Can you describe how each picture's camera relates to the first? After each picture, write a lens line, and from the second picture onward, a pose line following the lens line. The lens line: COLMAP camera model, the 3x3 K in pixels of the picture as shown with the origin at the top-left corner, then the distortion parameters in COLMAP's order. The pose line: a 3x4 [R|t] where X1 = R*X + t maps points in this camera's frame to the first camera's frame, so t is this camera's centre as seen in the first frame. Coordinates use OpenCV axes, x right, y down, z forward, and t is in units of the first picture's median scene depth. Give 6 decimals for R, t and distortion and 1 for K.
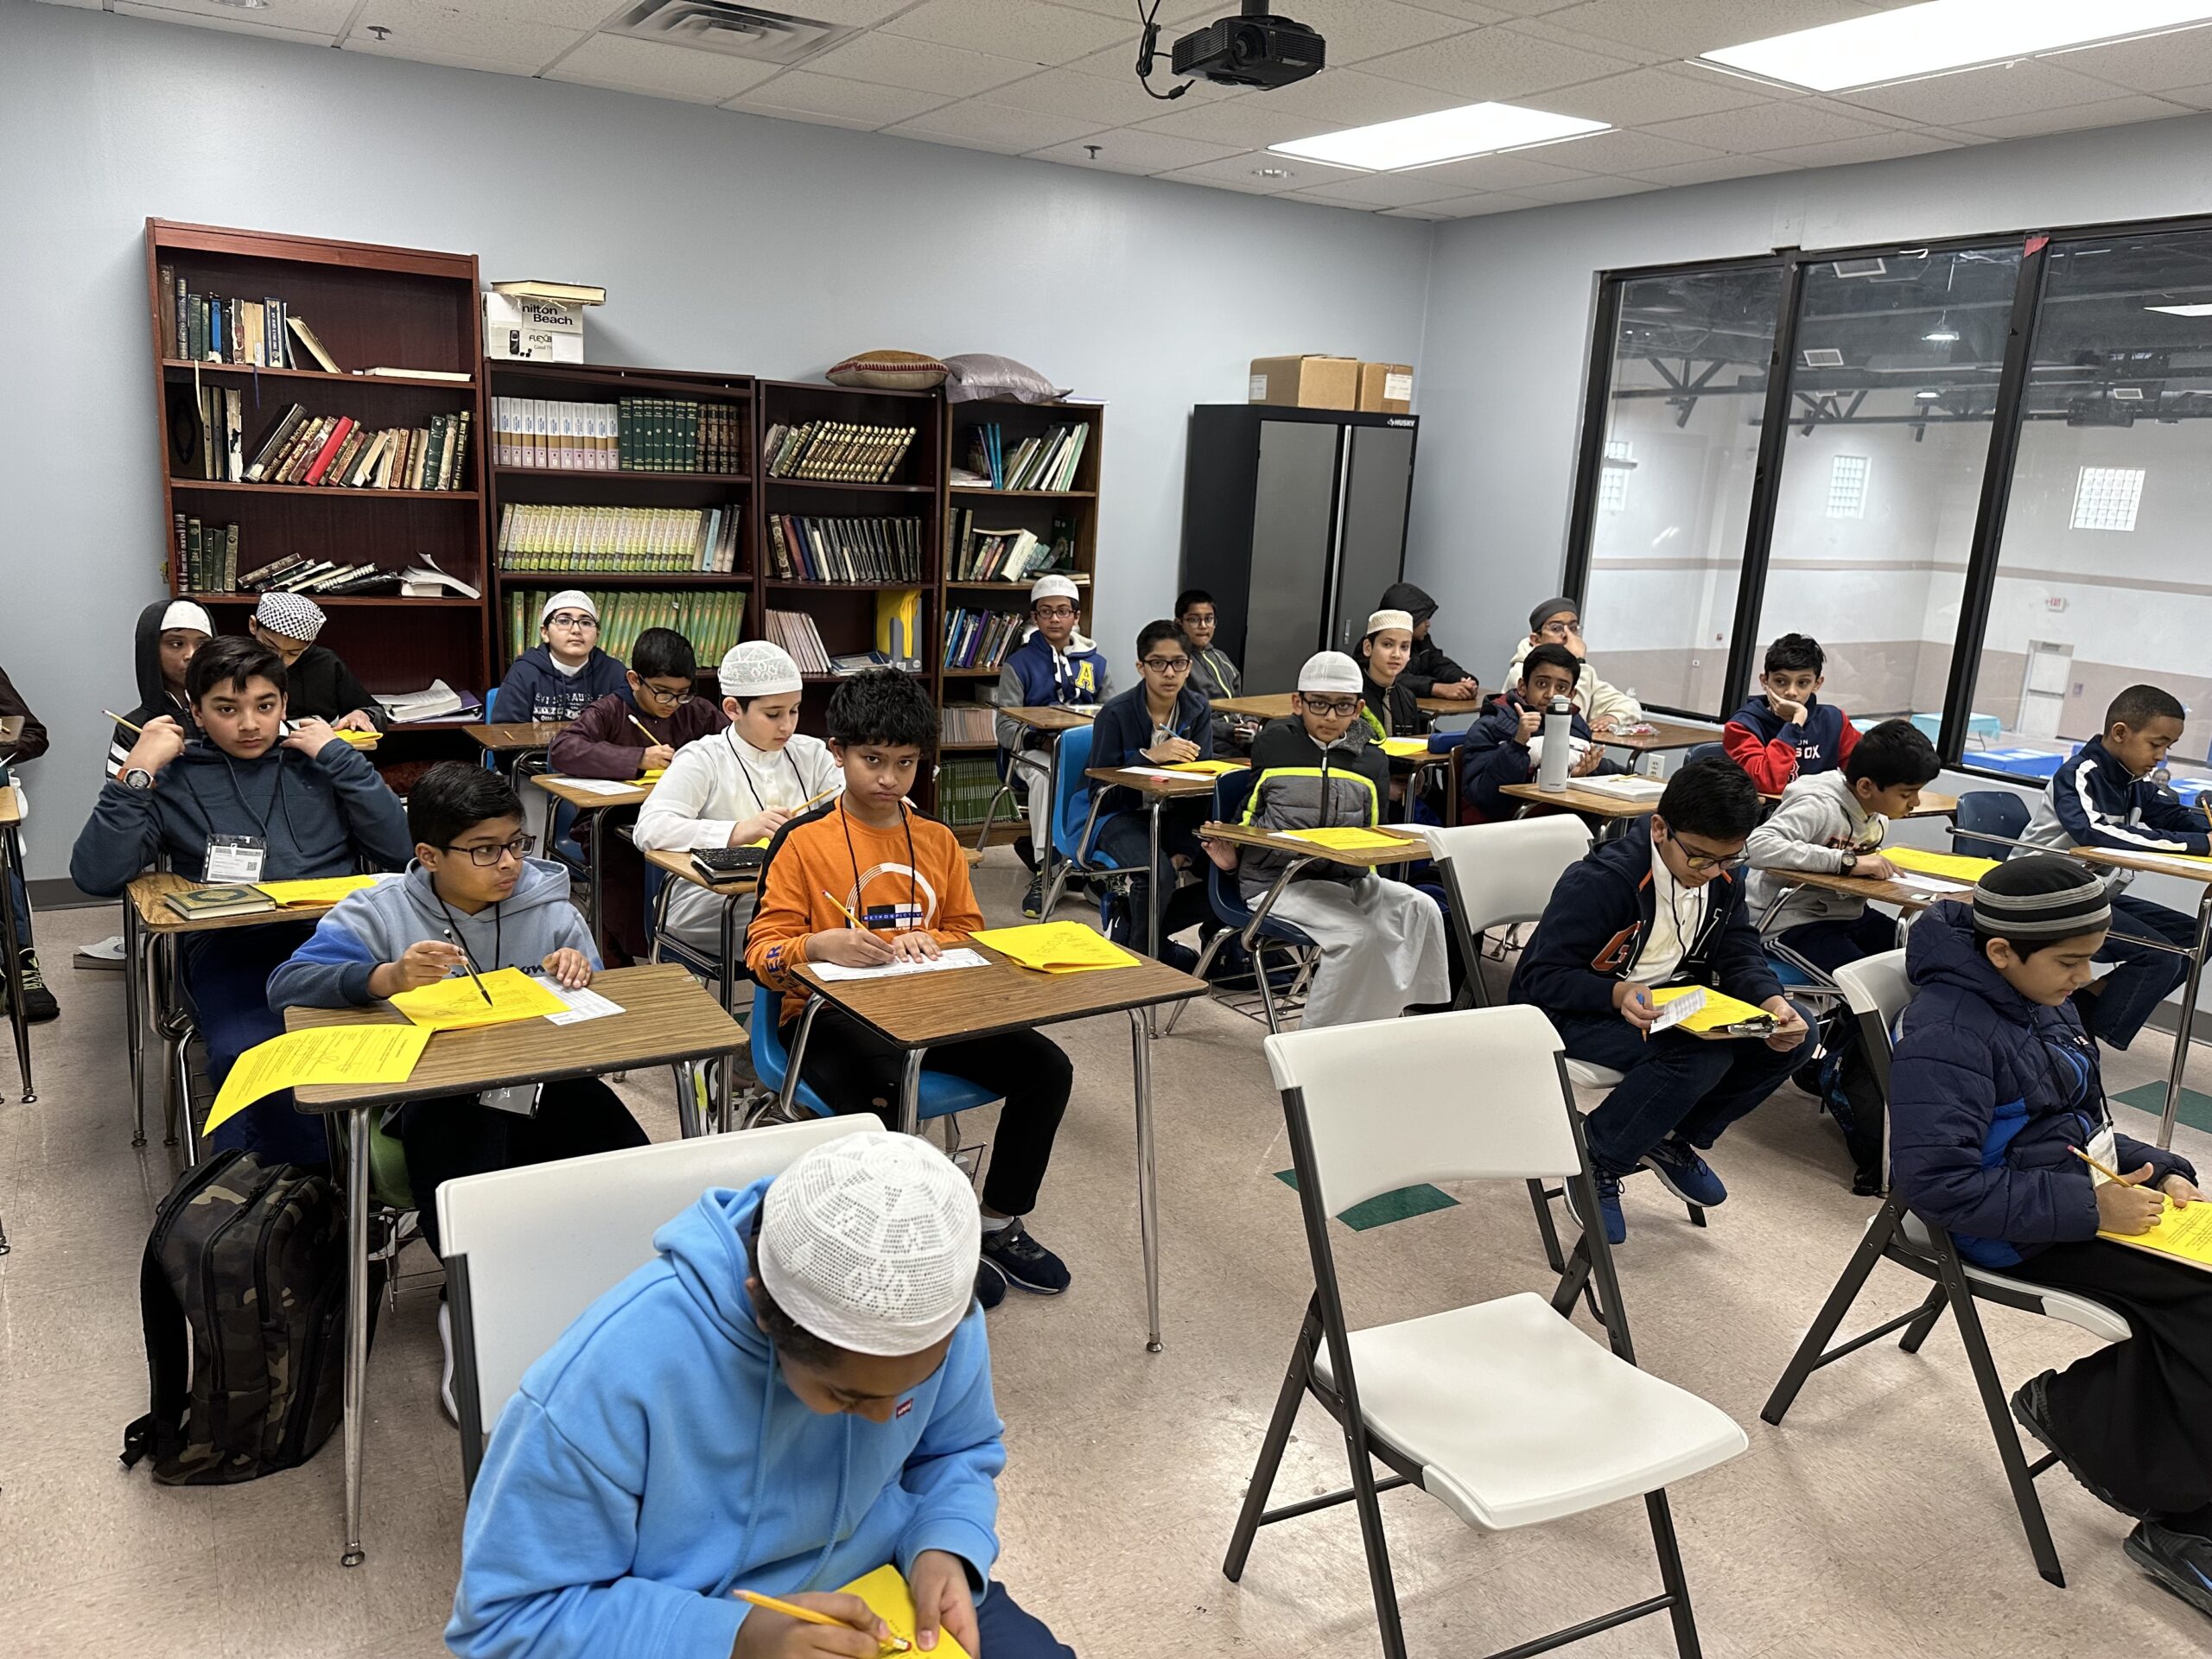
lens RADIAL K [[1552.7, 0, 1106.0], [0, 1552.7, 829.5], [0, 0, 1]] dist [0.109019, -0.151604]
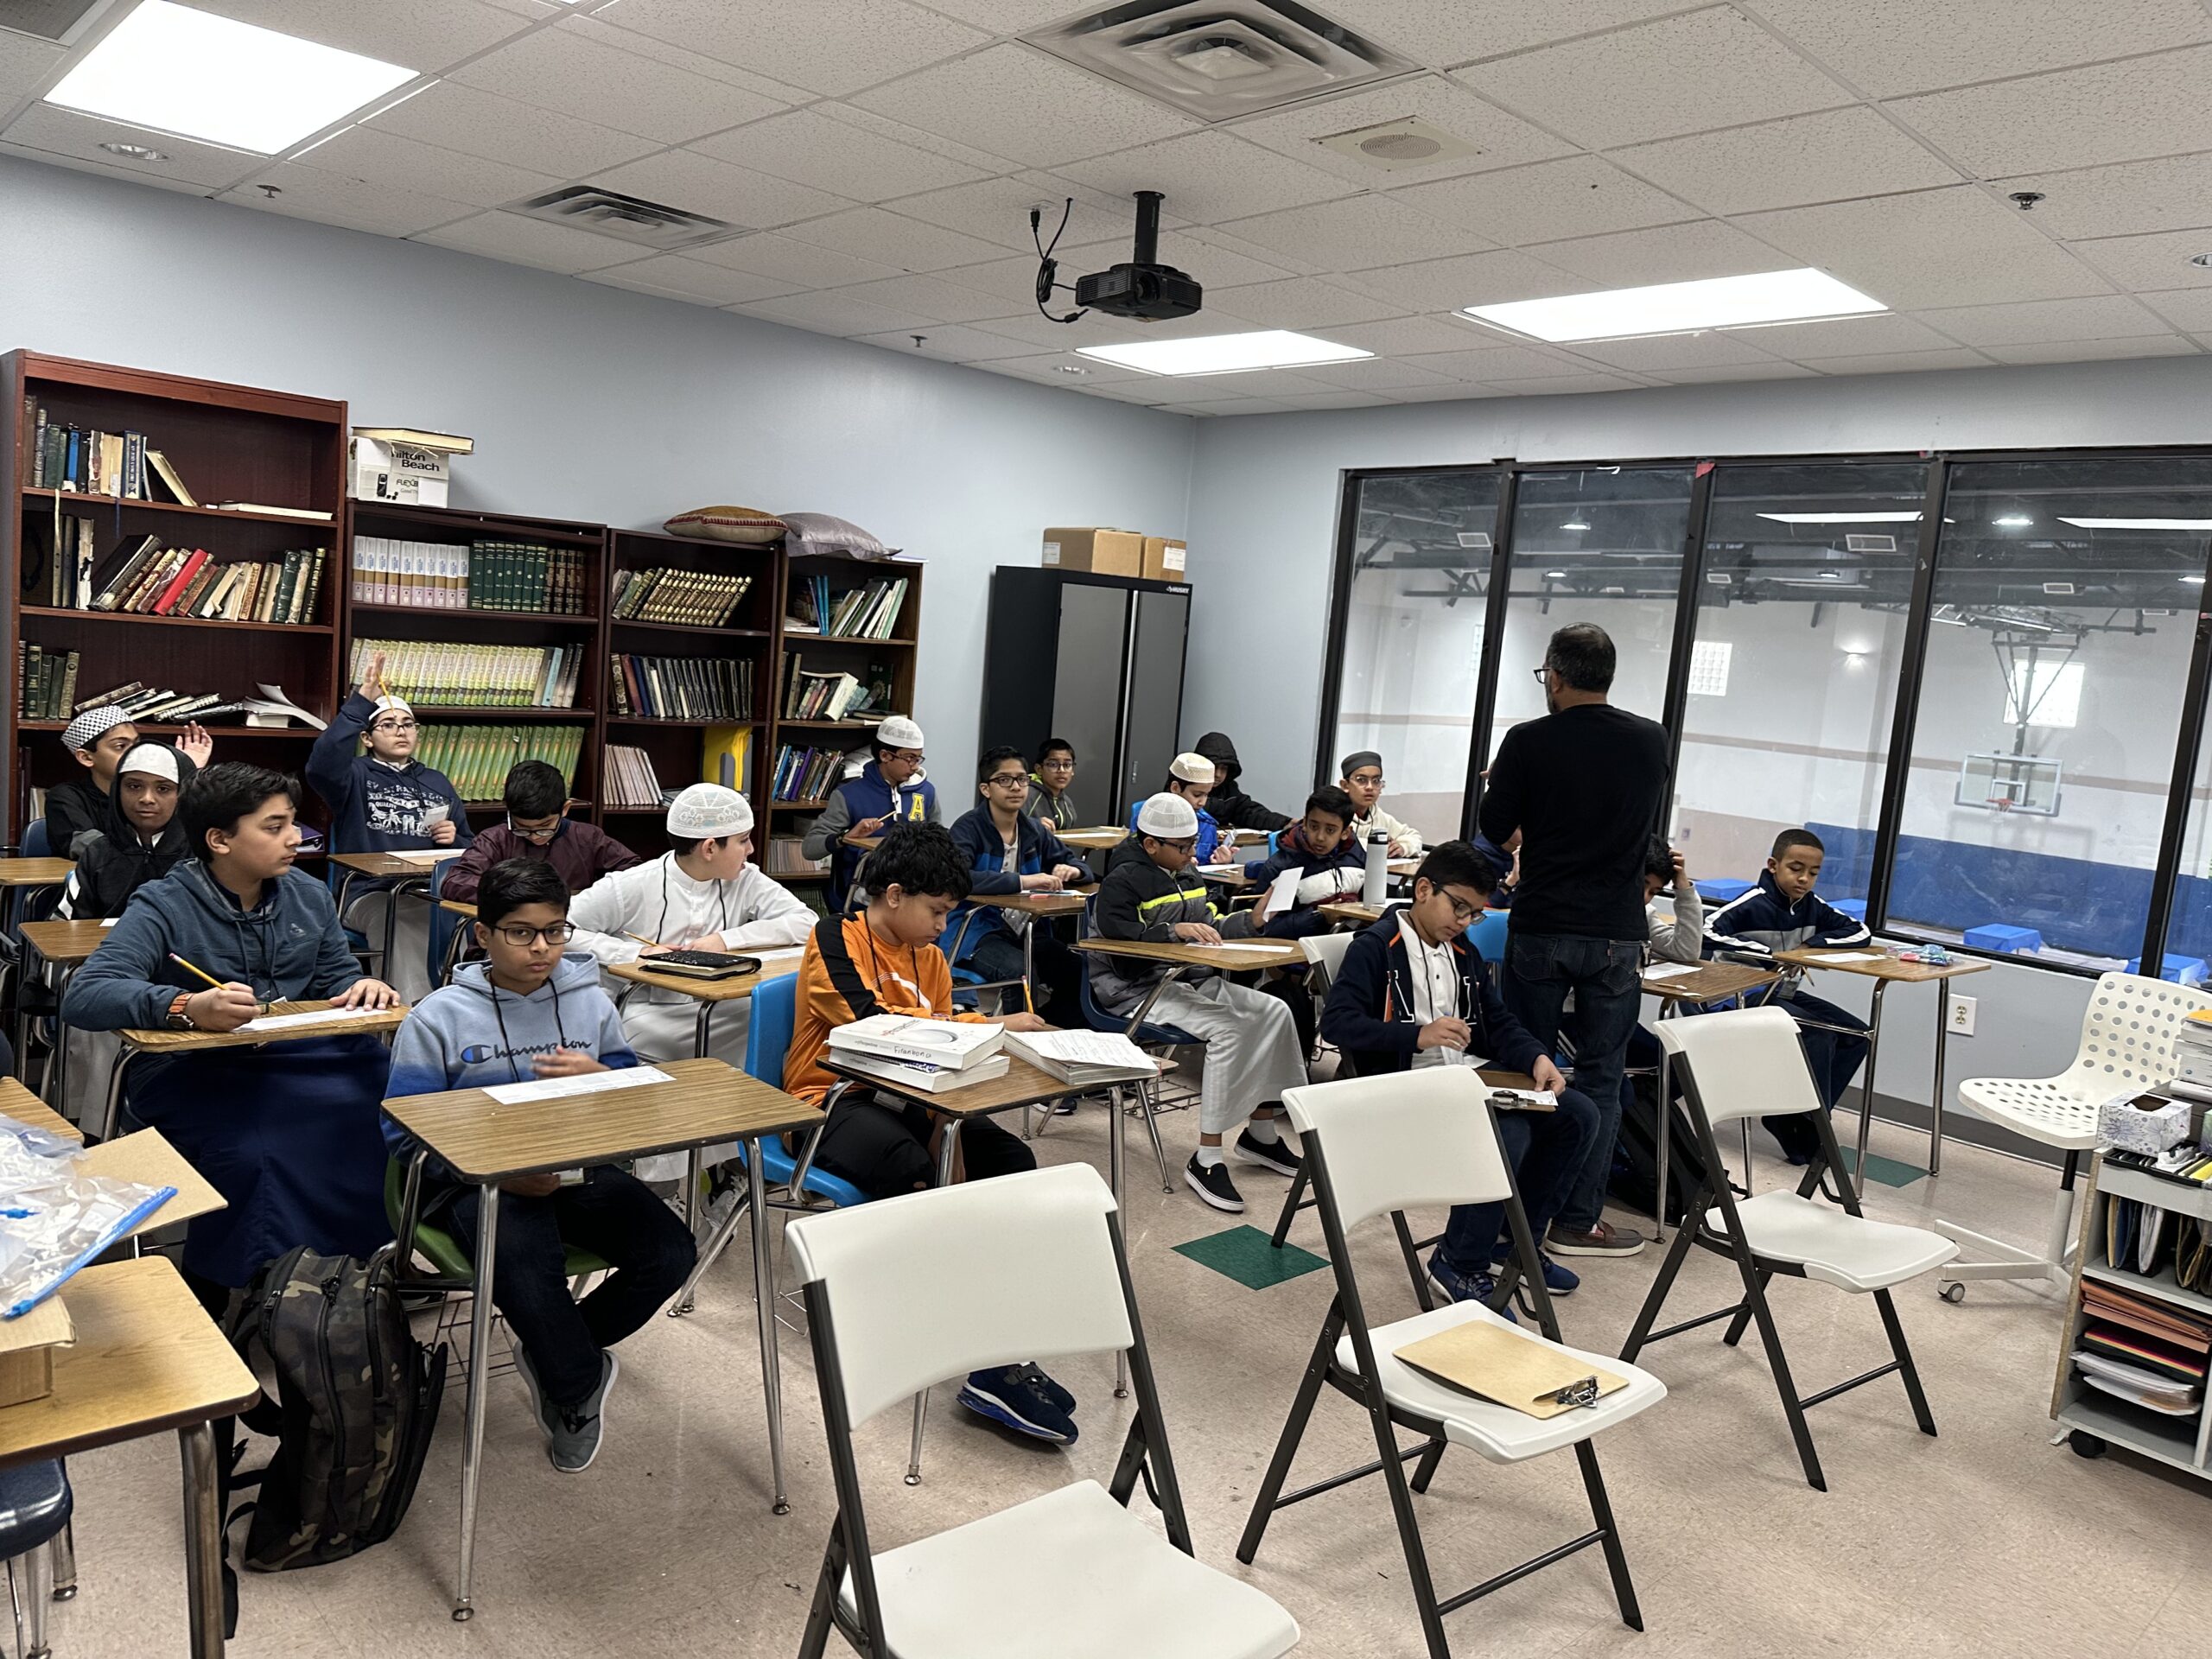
lens RADIAL K [[1675.5, 0, 976.3], [0, 1675.5, 839.6], [0, 0, 1]] dist [0.122624, -0.208510]
pose [[0.978047, 0.003087, 0.208360, -0.216065], [0.015254, 0.996147, -0.086361, 0.023599], [-0.207824, 0.087644, 0.974232, -0.138887]]
